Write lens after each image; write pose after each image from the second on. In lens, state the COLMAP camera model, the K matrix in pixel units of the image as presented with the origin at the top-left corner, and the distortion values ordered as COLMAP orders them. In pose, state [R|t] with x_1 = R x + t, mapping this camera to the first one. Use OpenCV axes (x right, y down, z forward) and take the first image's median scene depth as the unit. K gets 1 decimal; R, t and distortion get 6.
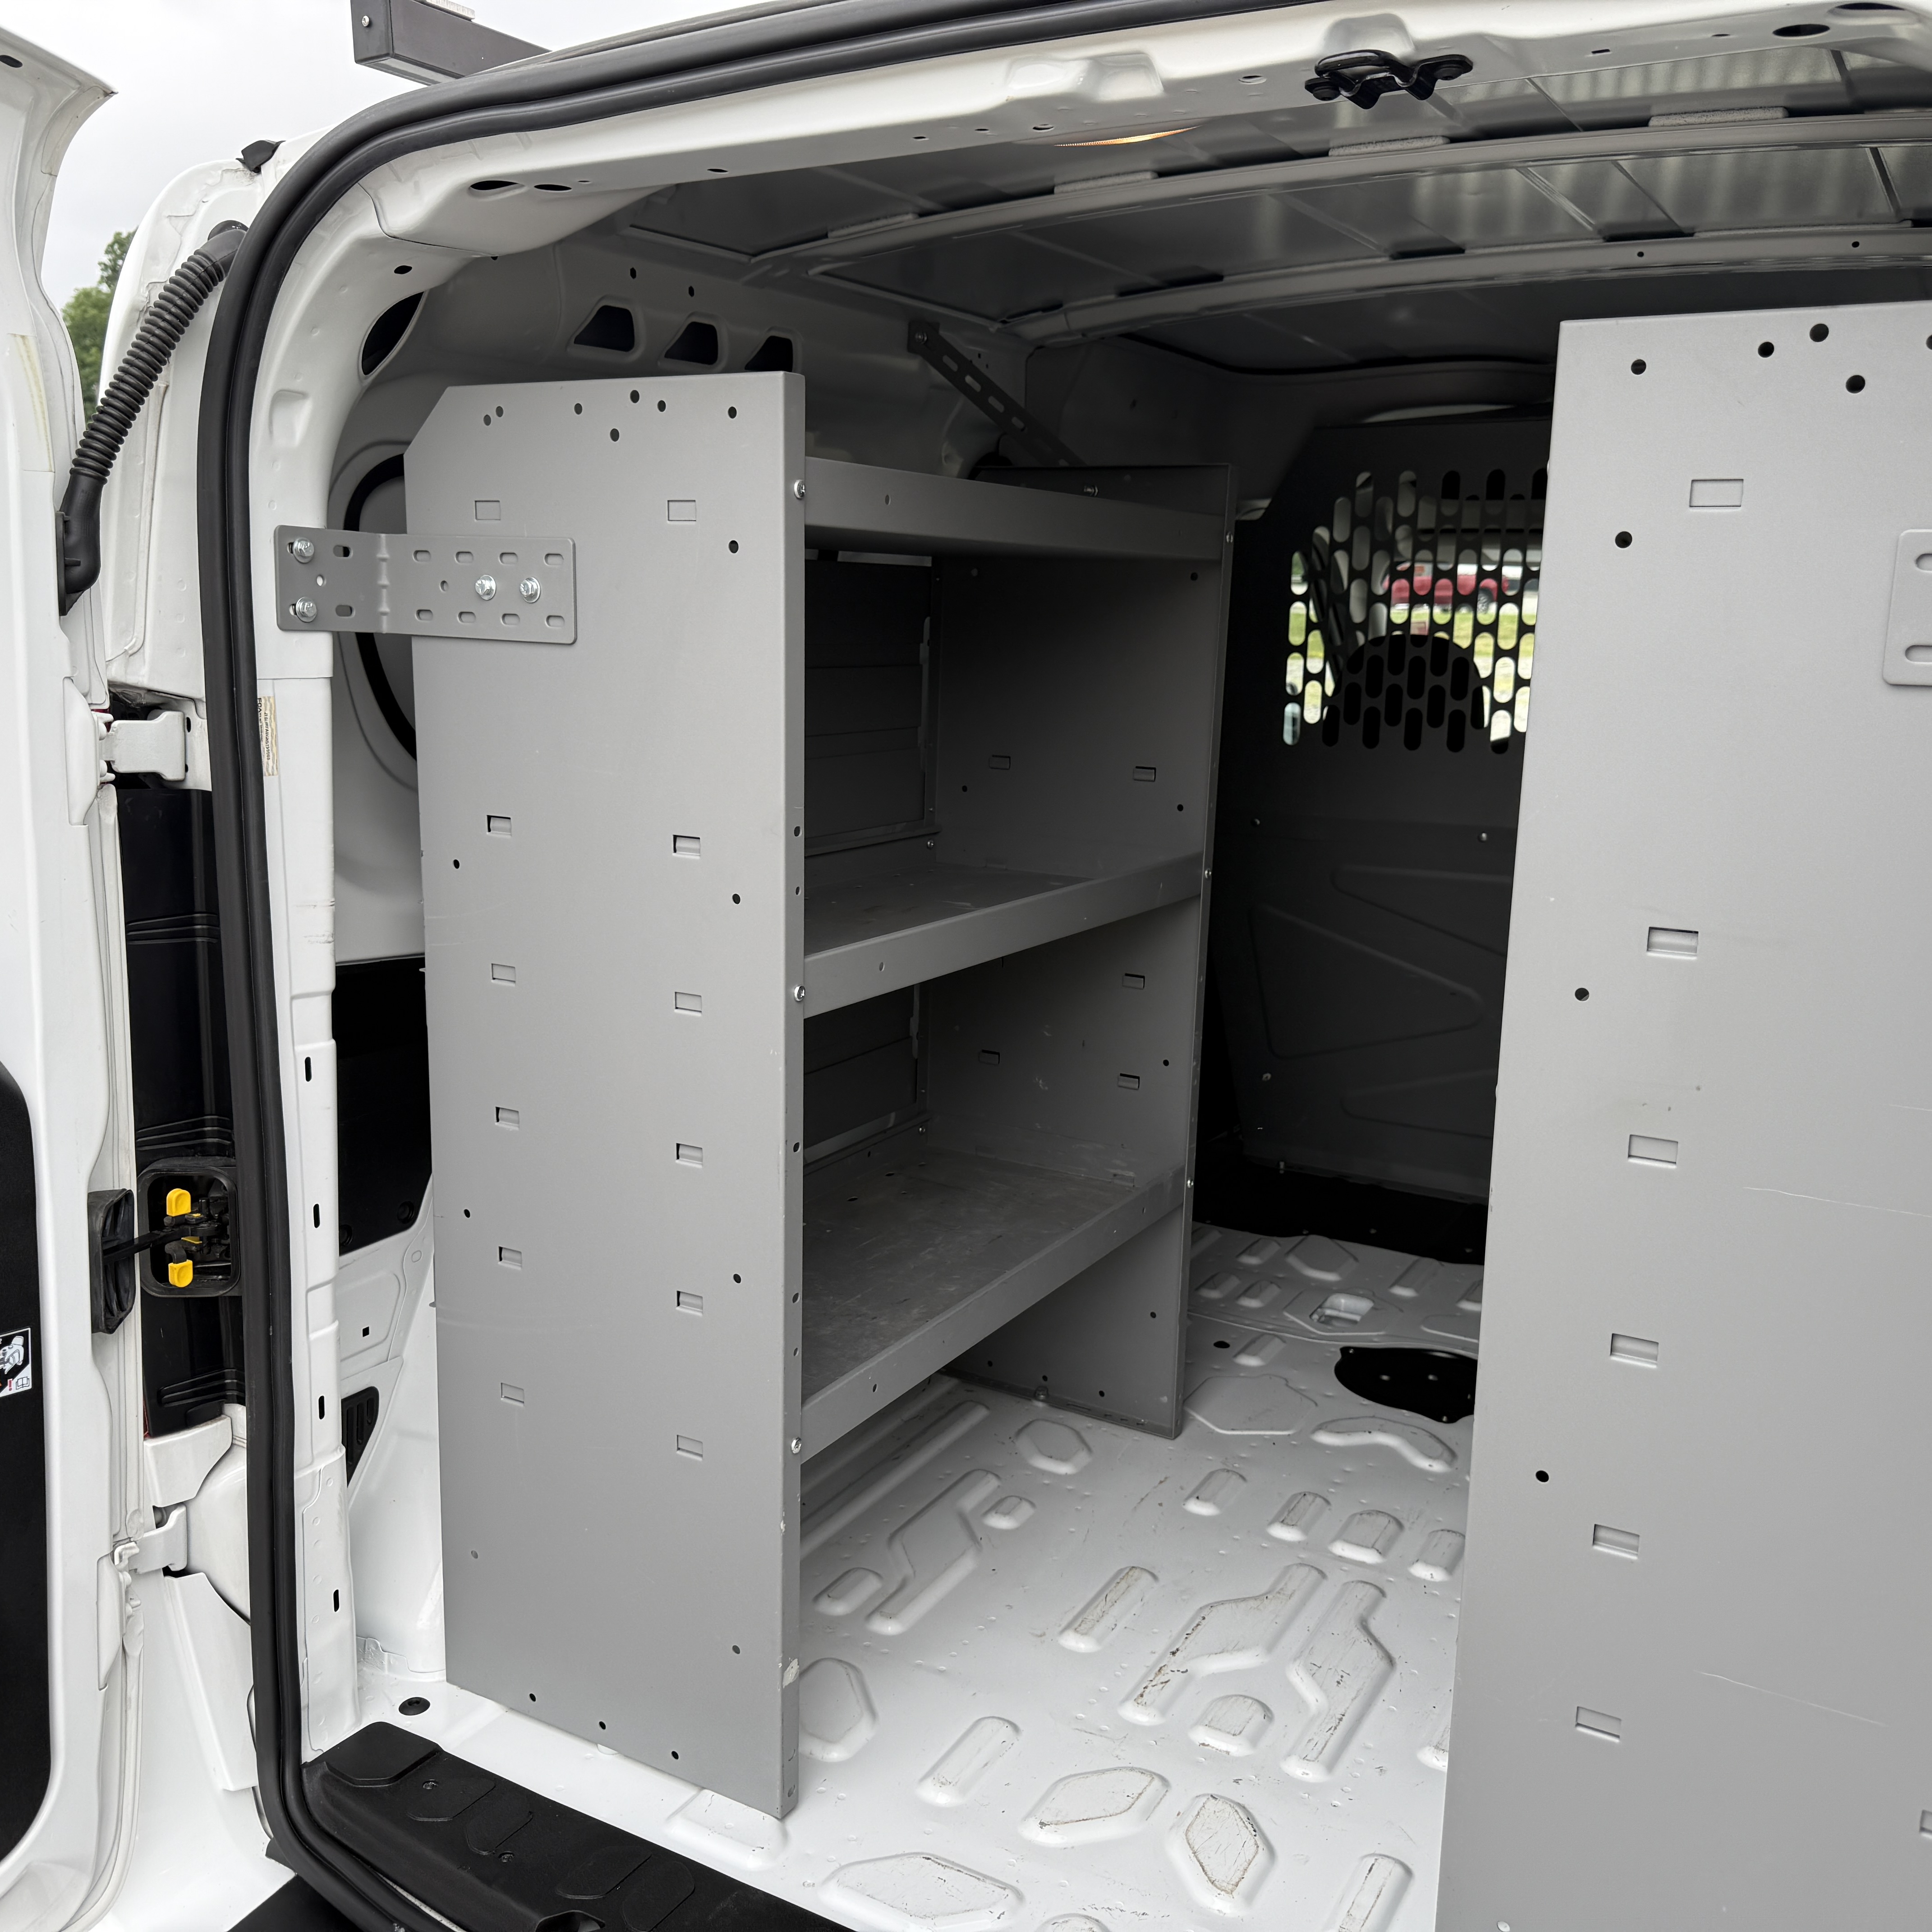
lens RADIAL K [[1809.1, 0, 966.0], [0, 1809.1, 966.0], [0, 0, 1]] dist [0.168388, -0.303164]
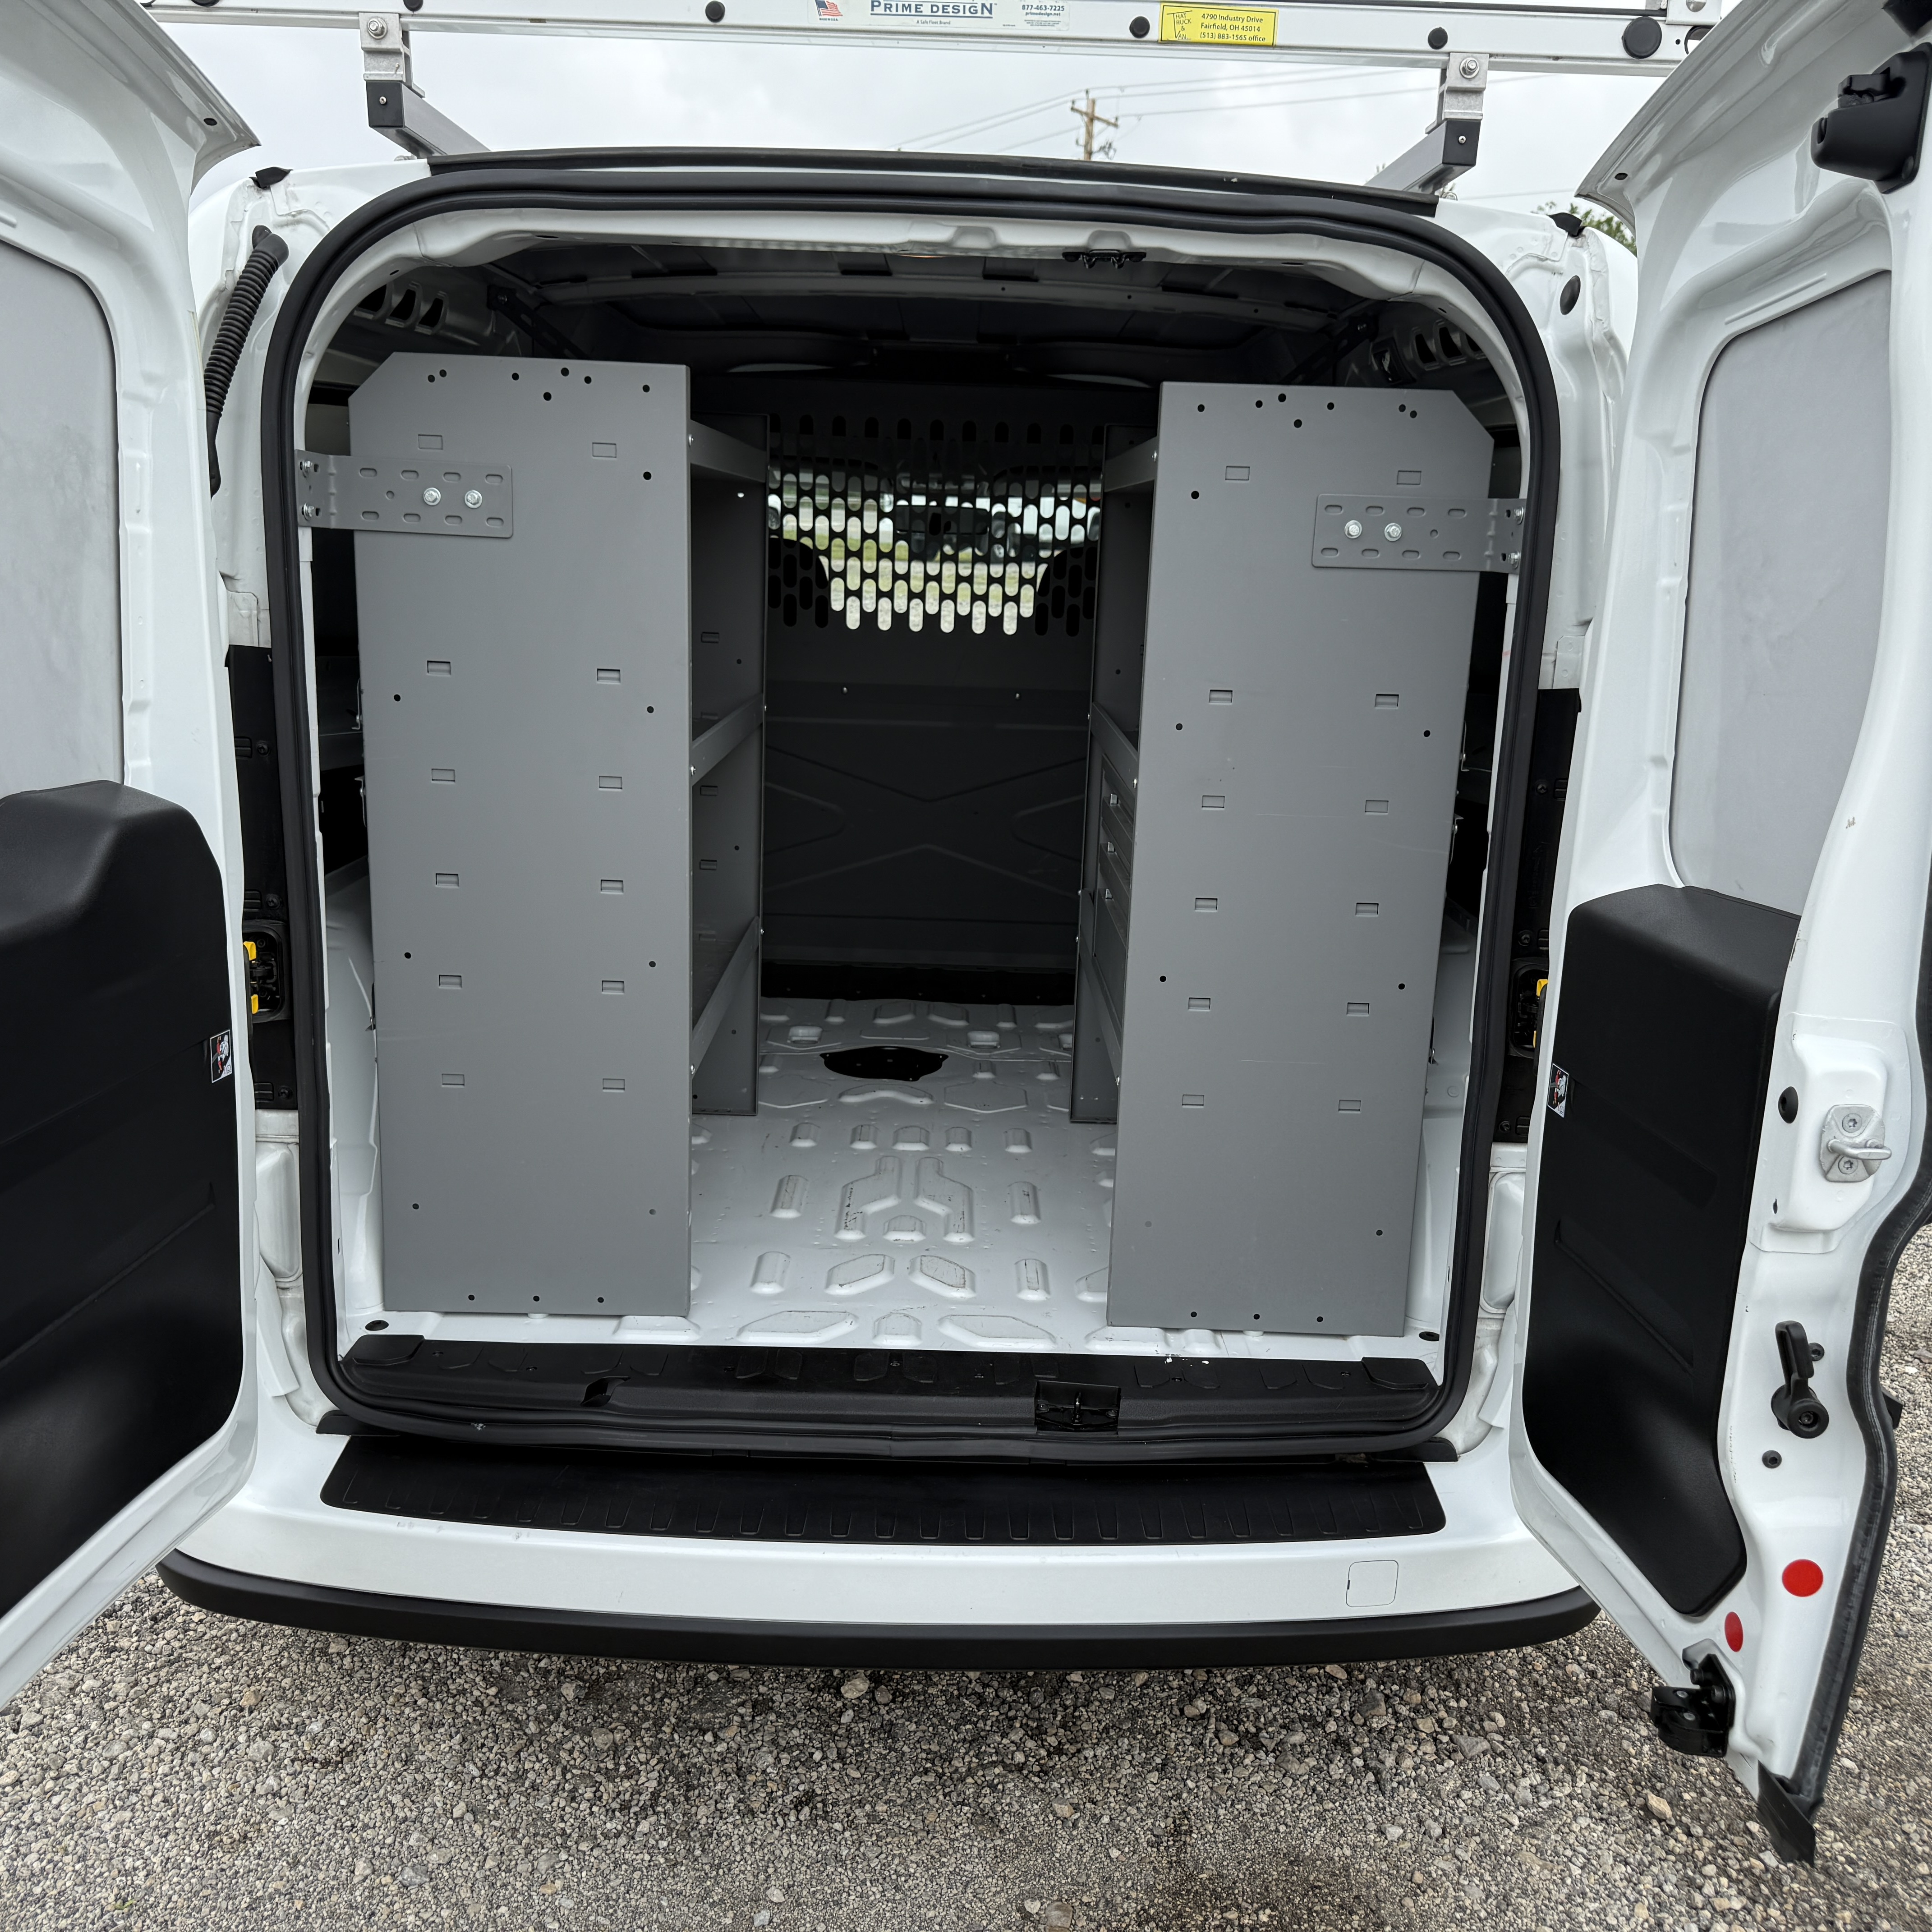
lens RADIAL K [[1809.1, 0, 966.0], [0, 1809.1, 966.0], [0, 0, 1]] dist [0.168388, -0.303164]
pose [[0.864034, -0.105671, 0.492219, -0.618431], [0.079844, 0.994111, 0.073262, 0.079020], [-0.497062, -0.024000, 0.867383, -0.428910]]
